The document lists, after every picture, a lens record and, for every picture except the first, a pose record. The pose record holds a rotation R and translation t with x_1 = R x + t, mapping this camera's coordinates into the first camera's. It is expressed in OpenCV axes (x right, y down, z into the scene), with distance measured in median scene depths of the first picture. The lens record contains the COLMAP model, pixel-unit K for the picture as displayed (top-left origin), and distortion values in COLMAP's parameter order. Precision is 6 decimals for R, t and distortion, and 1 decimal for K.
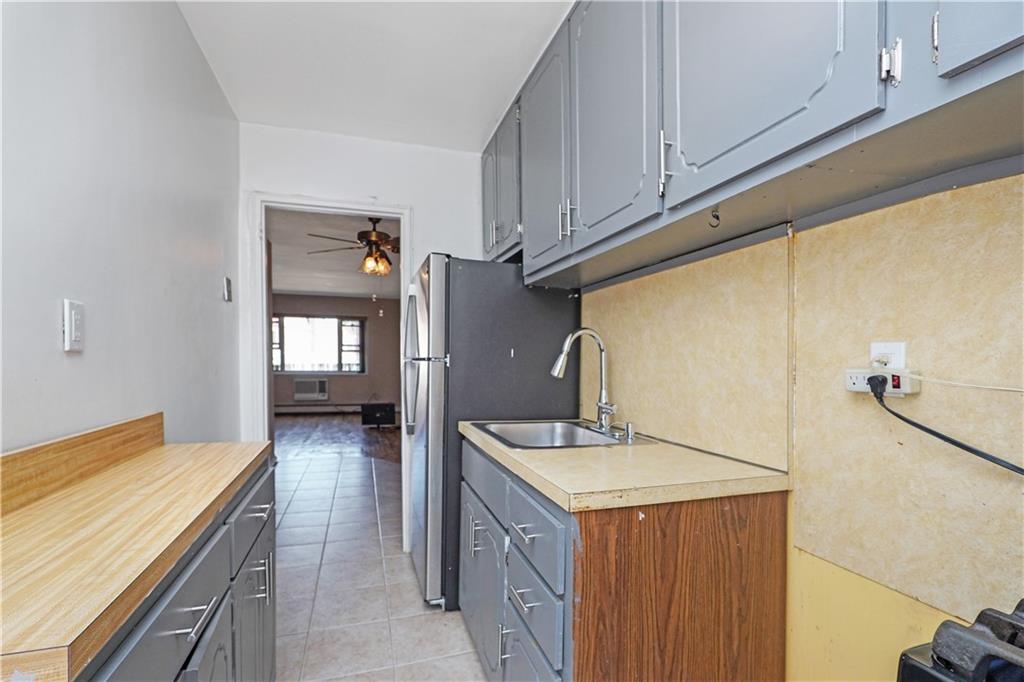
lens RADIAL K [[468.9, 0, 509.9], [0, 468.9, 362.9], [0, 0, 1]] dist [0.000619, 0.000031]
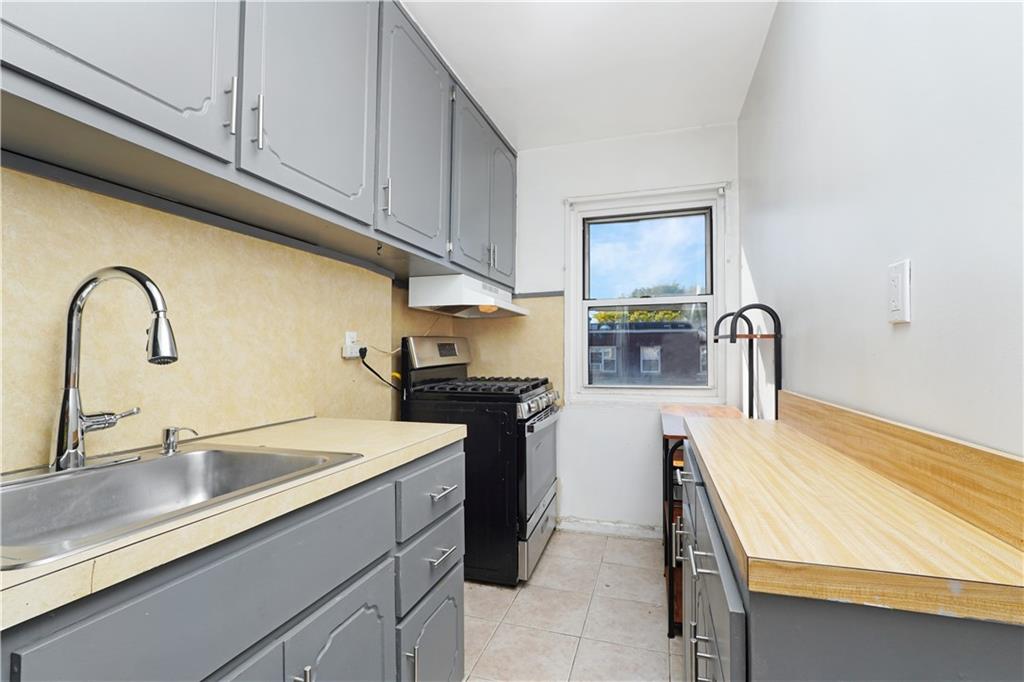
lens RADIAL K [[482.0, 0, 512.0], [0, 482.0, 341.0], [0, 0, 1]] dist [-0.000567, -0.000095]
pose [[-0.811749, 0.008843, 0.583940, -0.724671], [-0.000342, 0.999878, -0.015618, 0.020967], [-0.584007, -0.012878, -0.811647, 1.714475]]
